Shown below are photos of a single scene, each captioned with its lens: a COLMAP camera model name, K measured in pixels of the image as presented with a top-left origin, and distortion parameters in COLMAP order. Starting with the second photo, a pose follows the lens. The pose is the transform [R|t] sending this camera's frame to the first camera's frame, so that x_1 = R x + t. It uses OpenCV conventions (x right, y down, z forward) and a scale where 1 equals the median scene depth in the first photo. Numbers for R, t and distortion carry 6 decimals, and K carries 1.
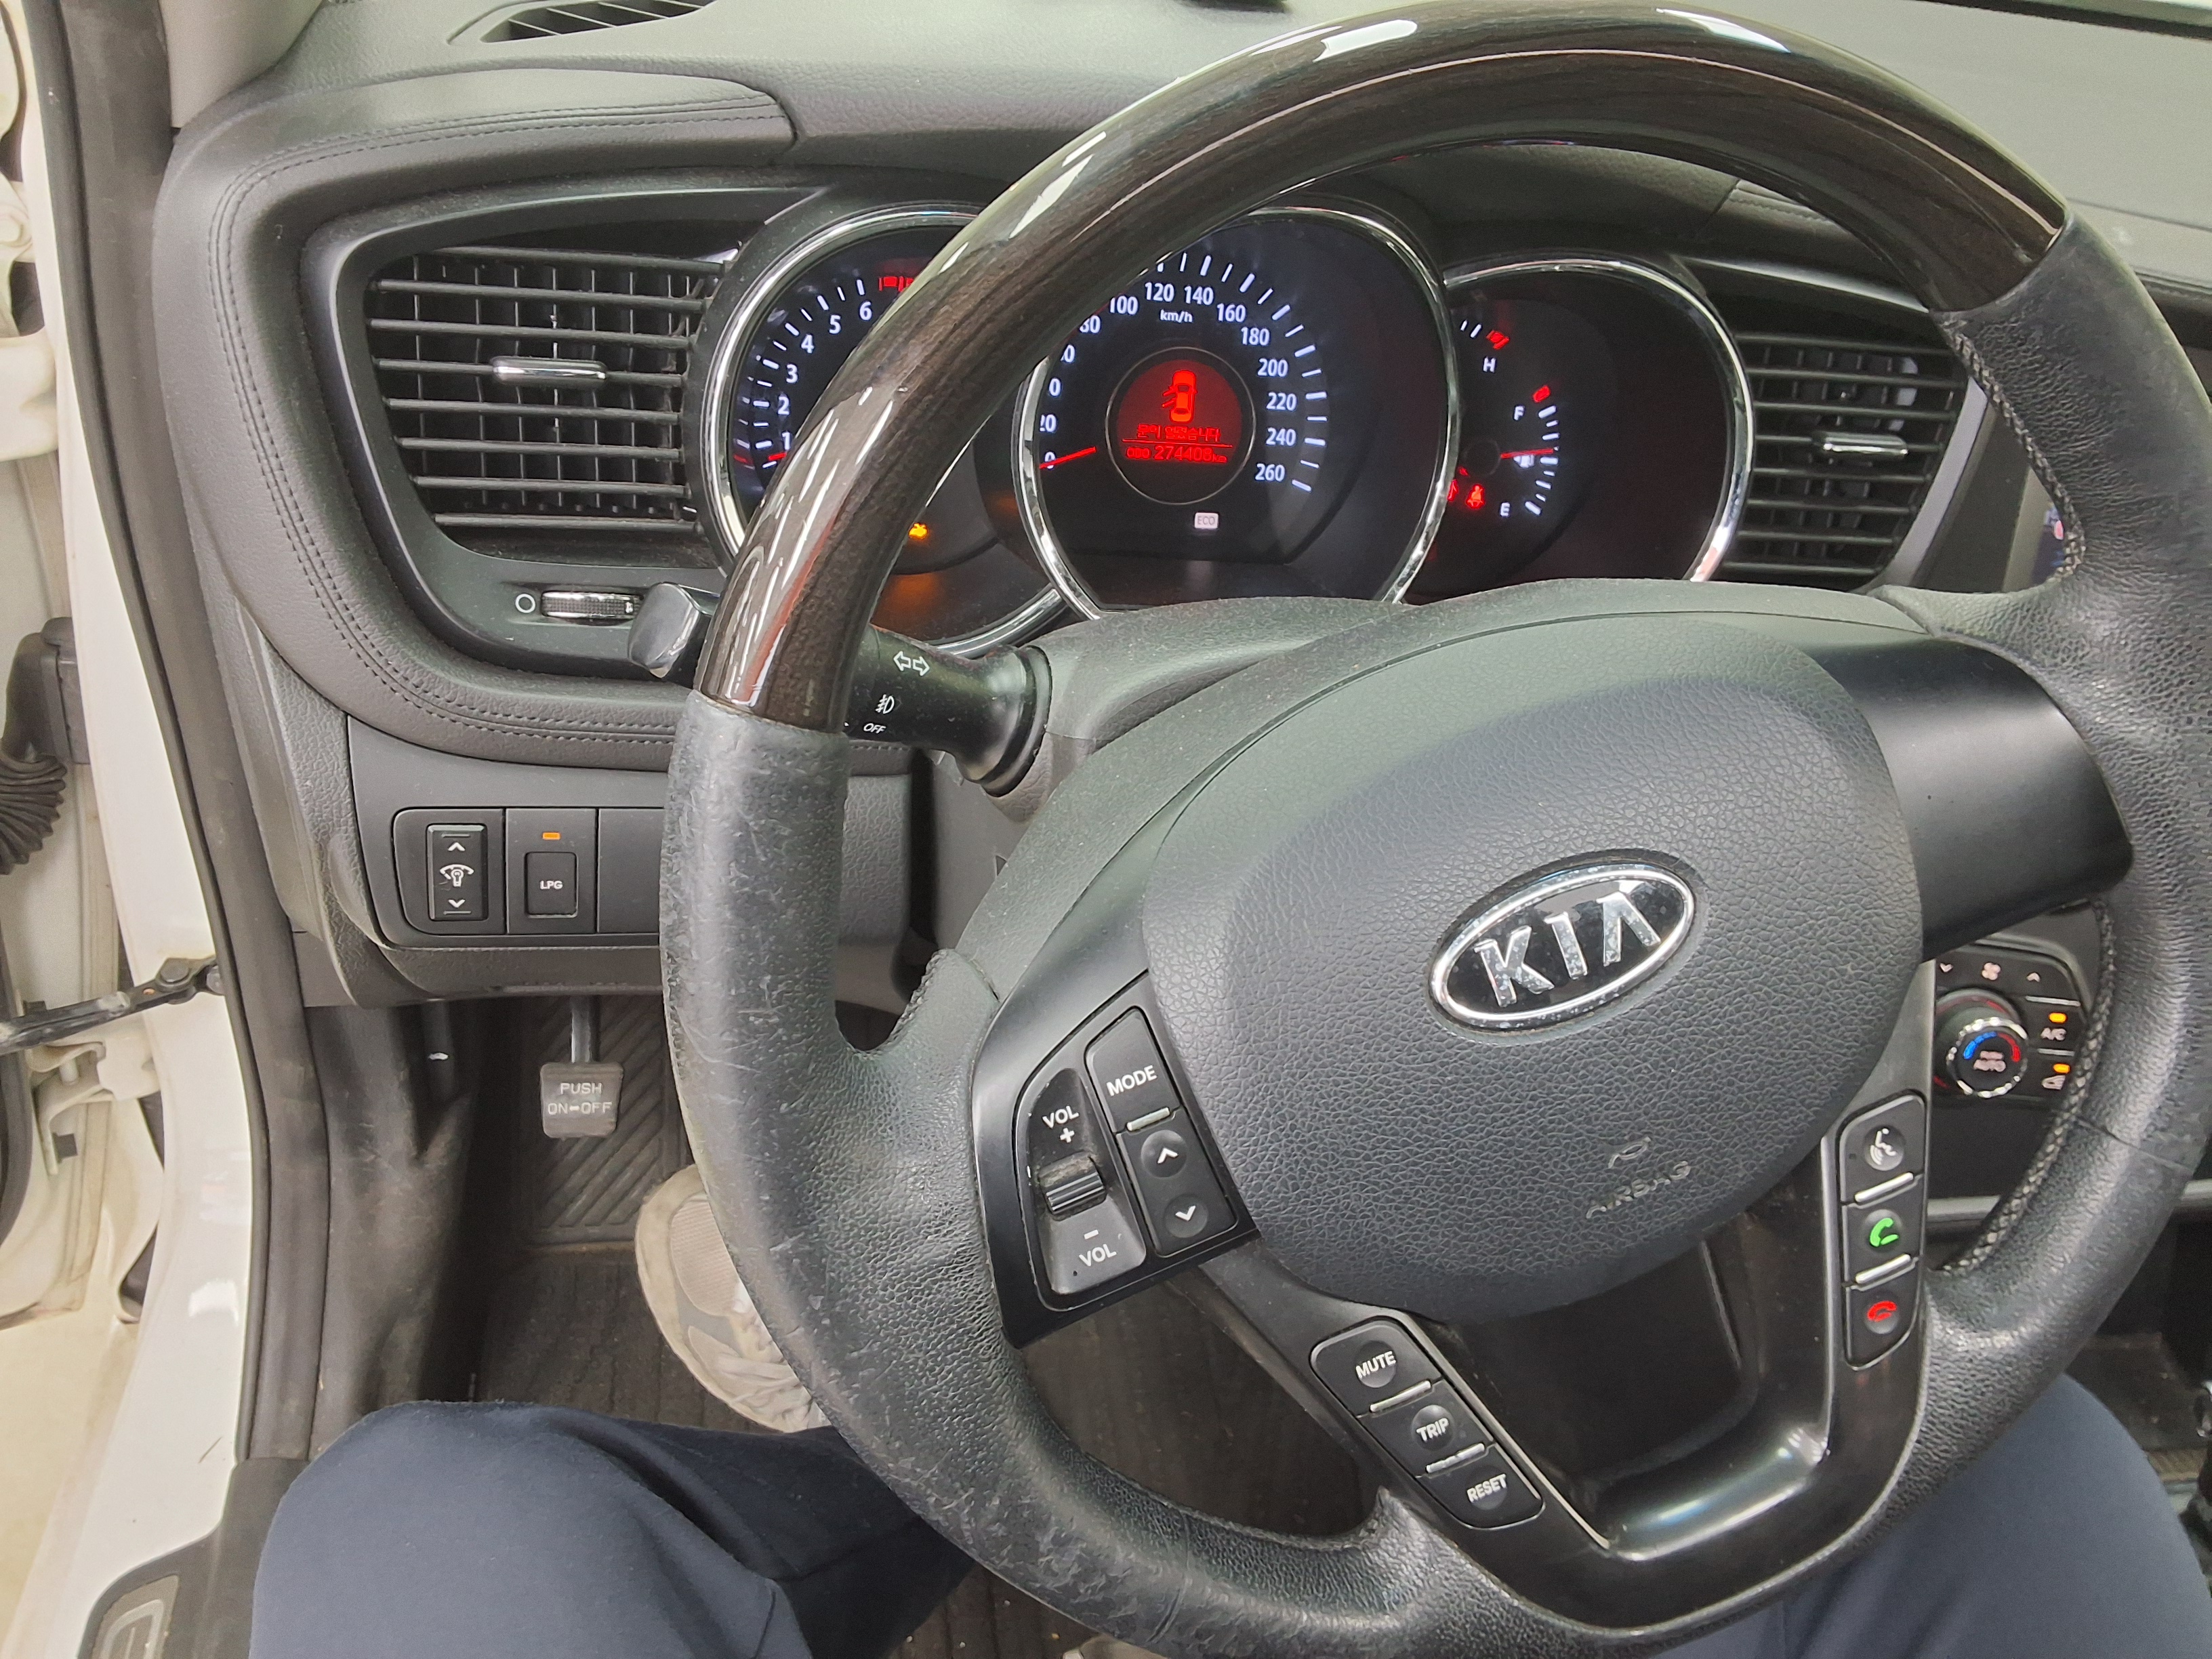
lens RADIAL K [[1743.6, 0, 1109.4], [0, 1743.6, 834.8], [0, 0, 1]] dist [0.135217, -0.242281]
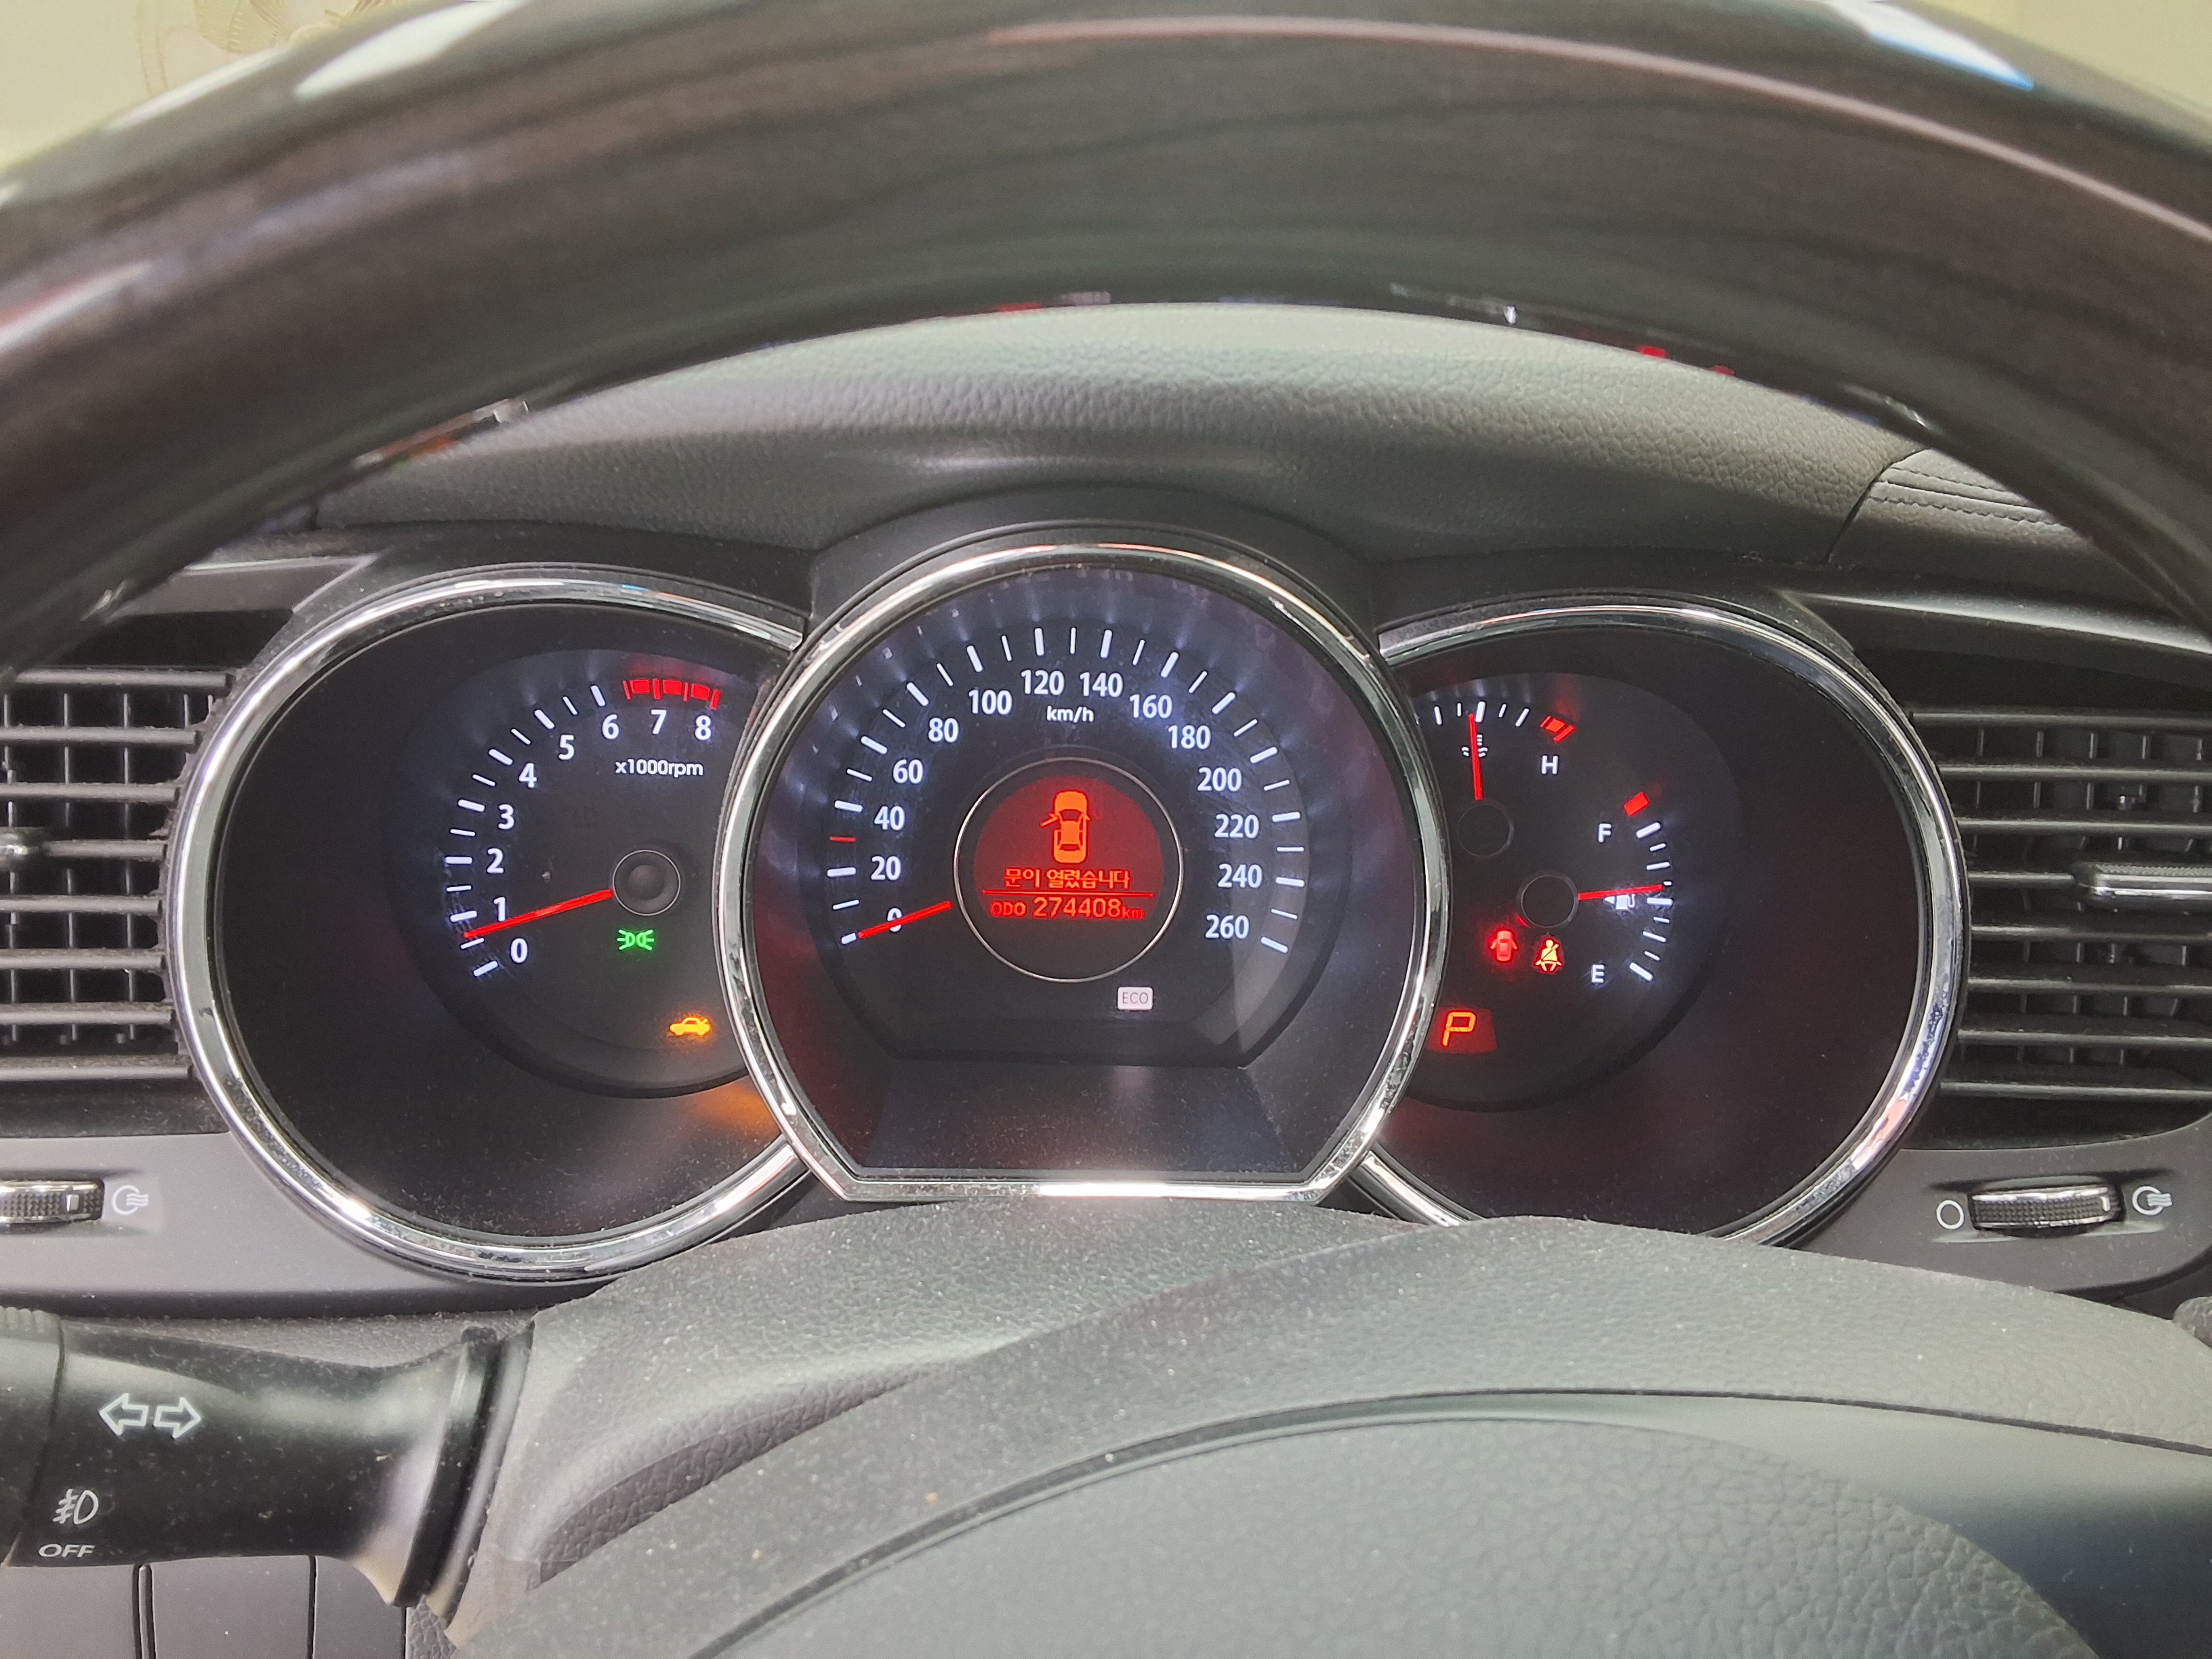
lens RADIAL K [[1743.6, 0, 1109.4], [0, 1743.6, 834.8], [0, 0, 1]] dist [0.135217, -0.242281]
pose [[0.986148, -0.030719, -0.162997, 0.167319], [-0.004122, 0.977857, -0.209232, -0.106188], [0.165816, 0.207006, 0.964186, 0.355993]]
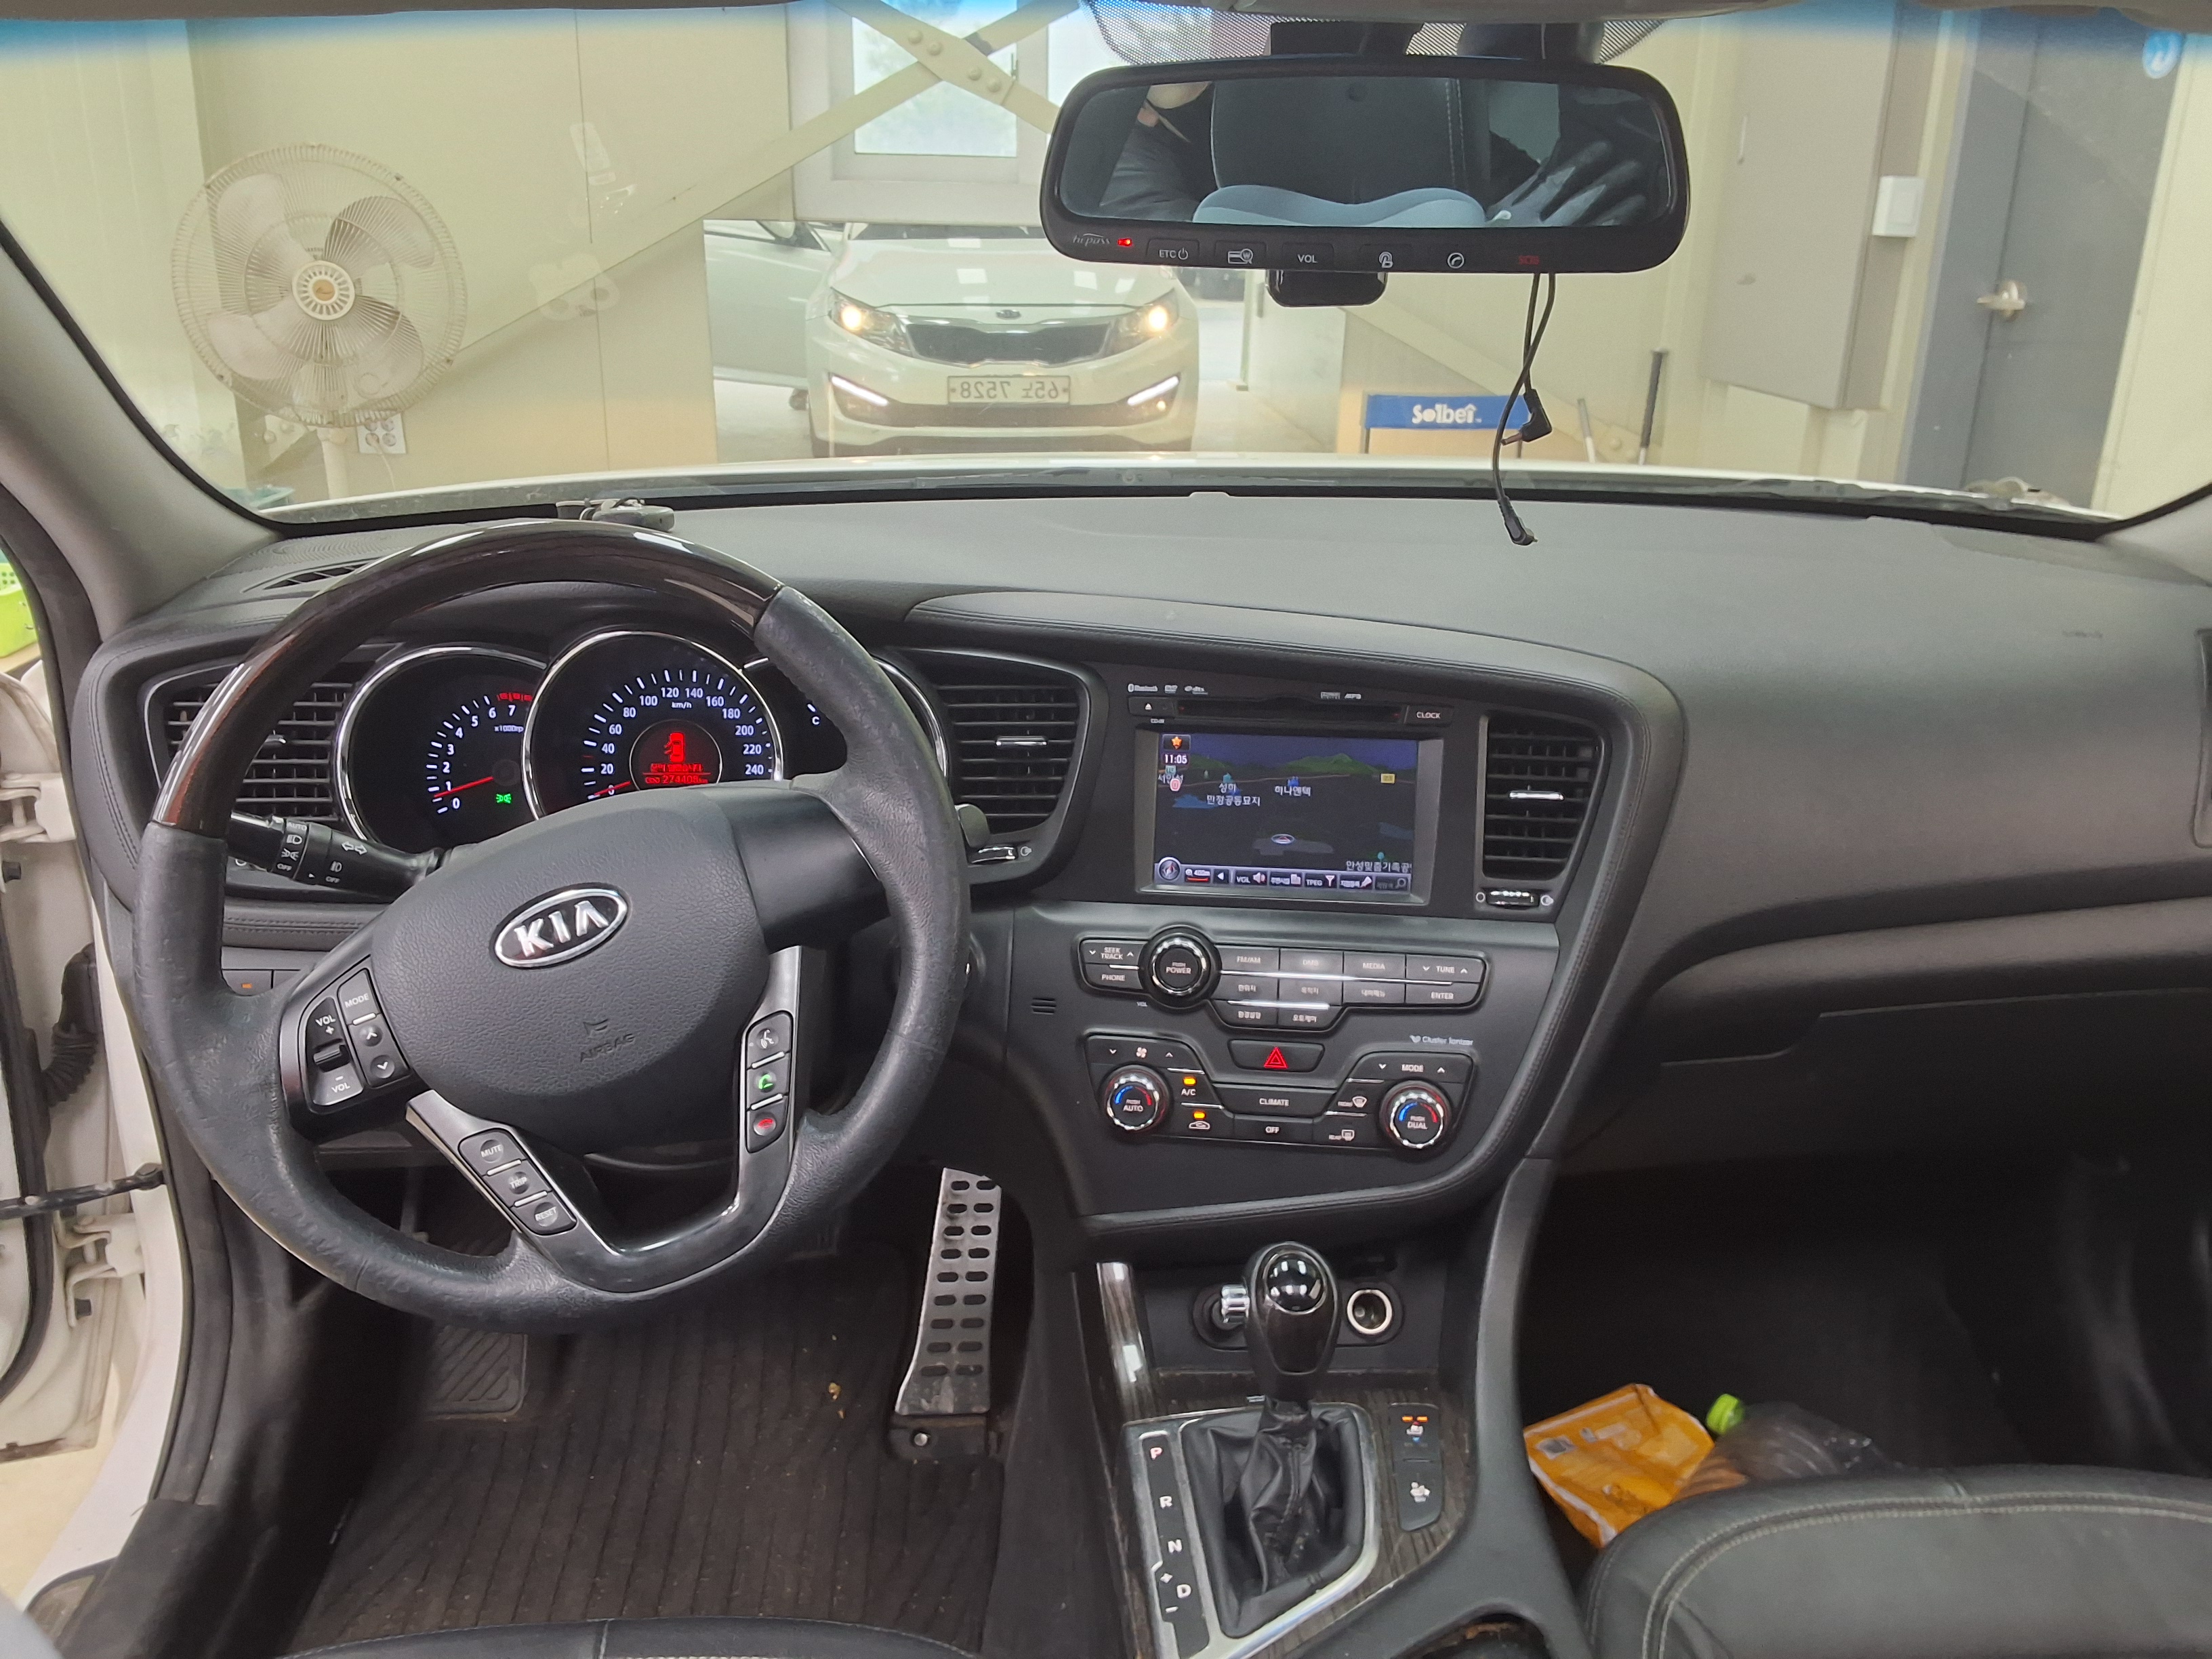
lens RADIAL K [[1764.0, 0, 1163.3], [0, 1764.0, 847.8], [0, 0, 1]] dist [0.087666, -0.156258]
pose [[0.990062, -0.066485, -0.123921, 0.723353], [0.030216, 0.961178, -0.274270, 0.335631], [0.137345, 0.267800, 0.953635, -0.561374]]
